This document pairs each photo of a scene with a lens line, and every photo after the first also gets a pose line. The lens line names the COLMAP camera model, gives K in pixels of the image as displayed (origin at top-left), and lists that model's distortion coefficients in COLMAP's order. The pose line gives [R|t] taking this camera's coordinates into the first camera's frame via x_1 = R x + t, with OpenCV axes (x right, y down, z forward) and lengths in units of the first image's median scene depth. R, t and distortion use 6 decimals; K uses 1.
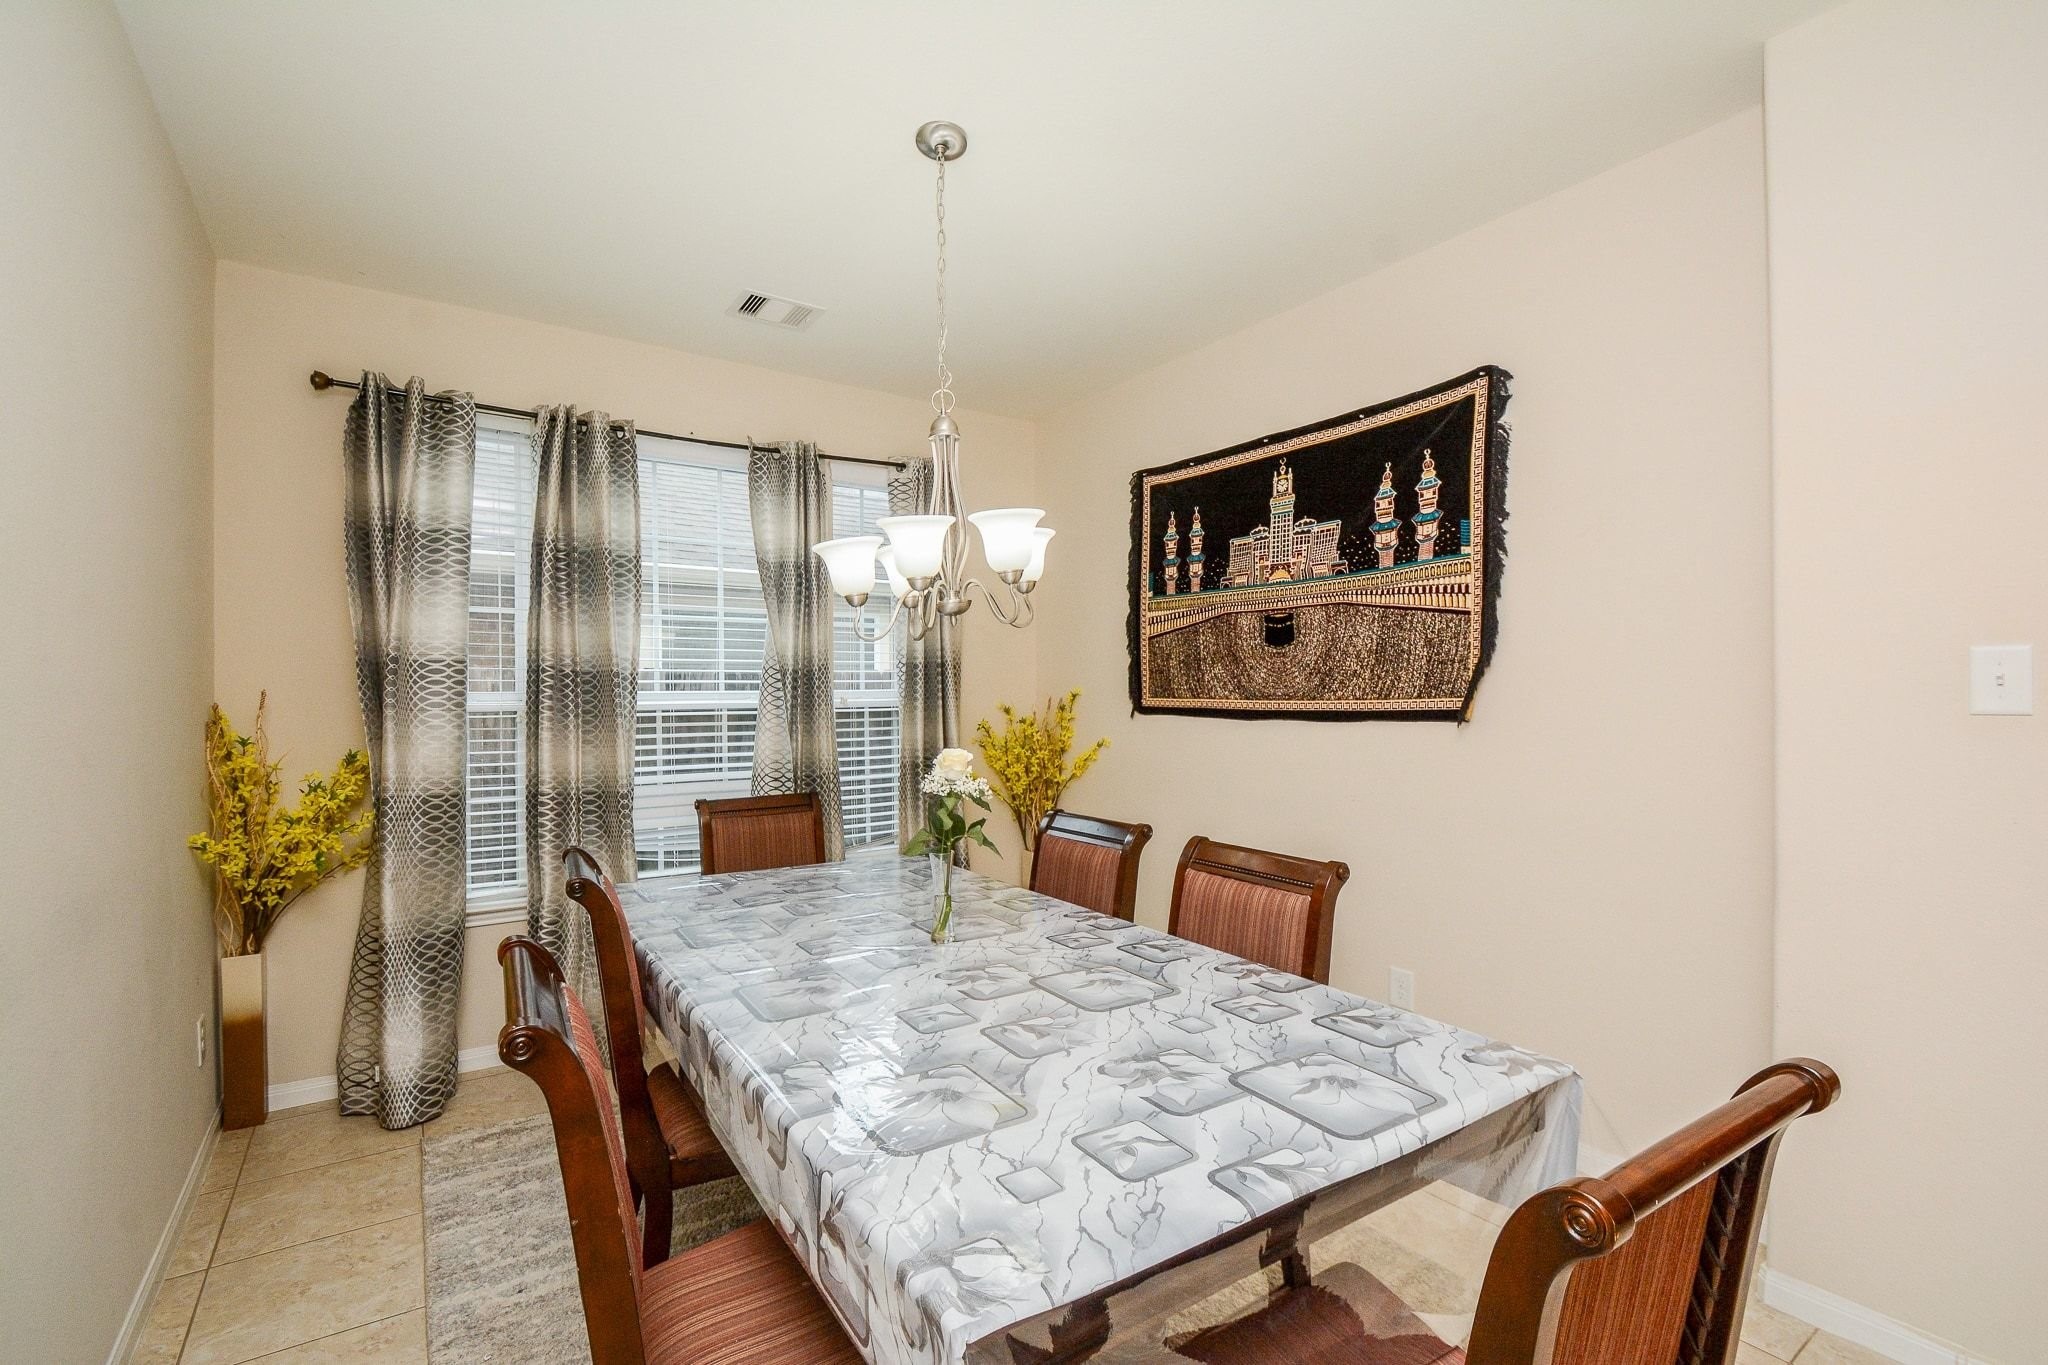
lens RADIAL K [[935.1, 0, 1090.4], [0, 935.1, 678.1], [0, 0, 1]] dist [0.095860, -0.000040]
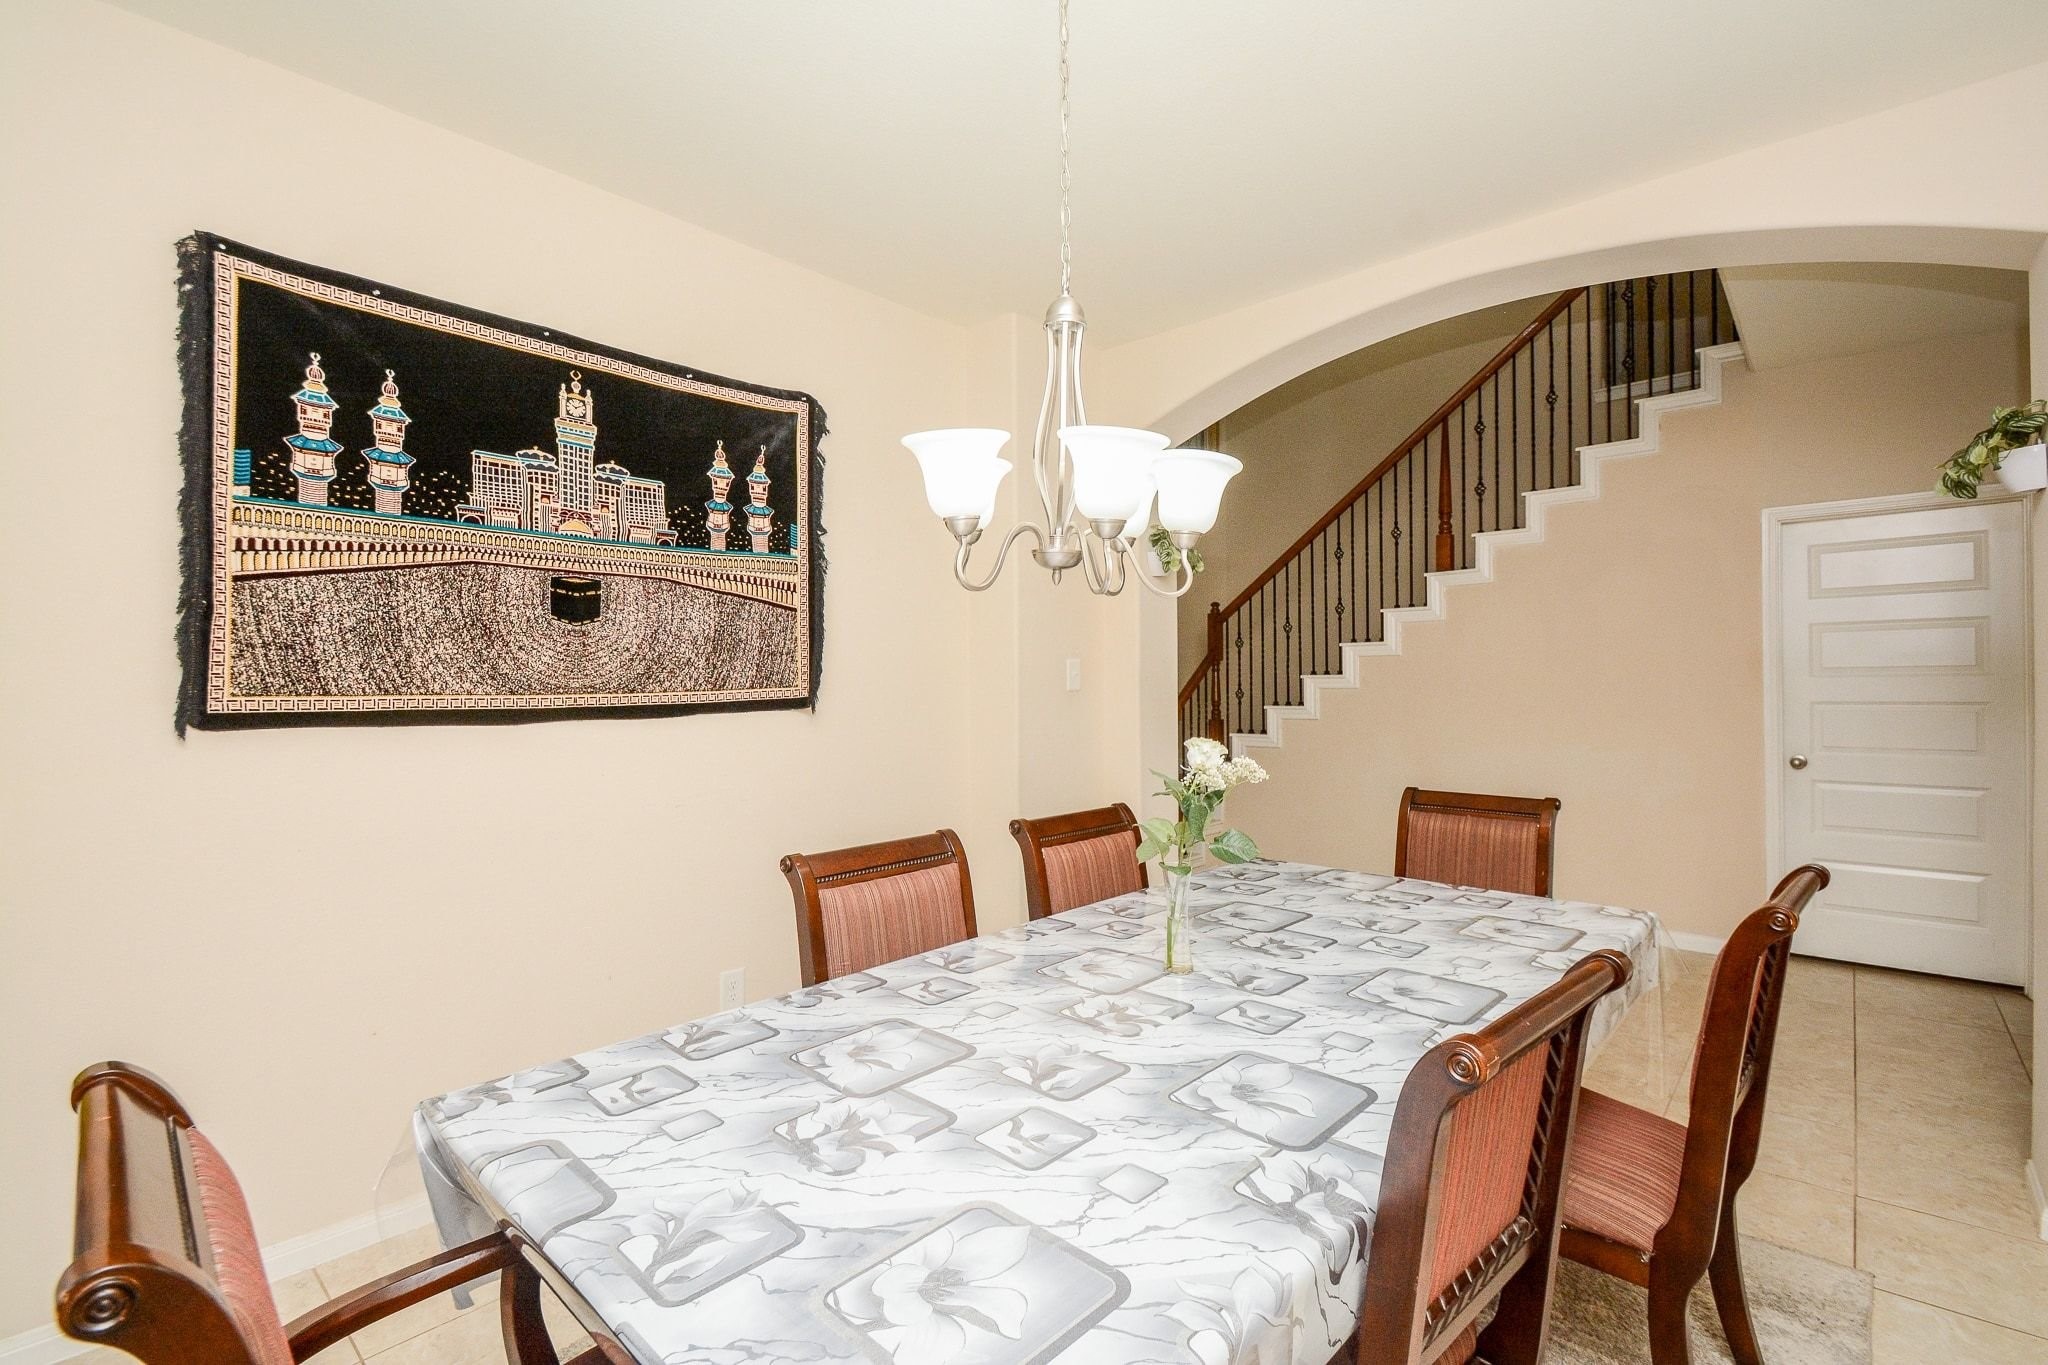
lens RADIAL K [[892.5, 0, 1029.6], [0, 892.5, 691.8], [0, 0, 1]] dist [-0.006852, -0.000197]
pose [[-0.186632, -0.017360, 0.982276, -0.606309], [-0.015194, 0.999775, 0.014783, 0.006314], [-0.982312, -0.012166, -0.186854, 0.833579]]
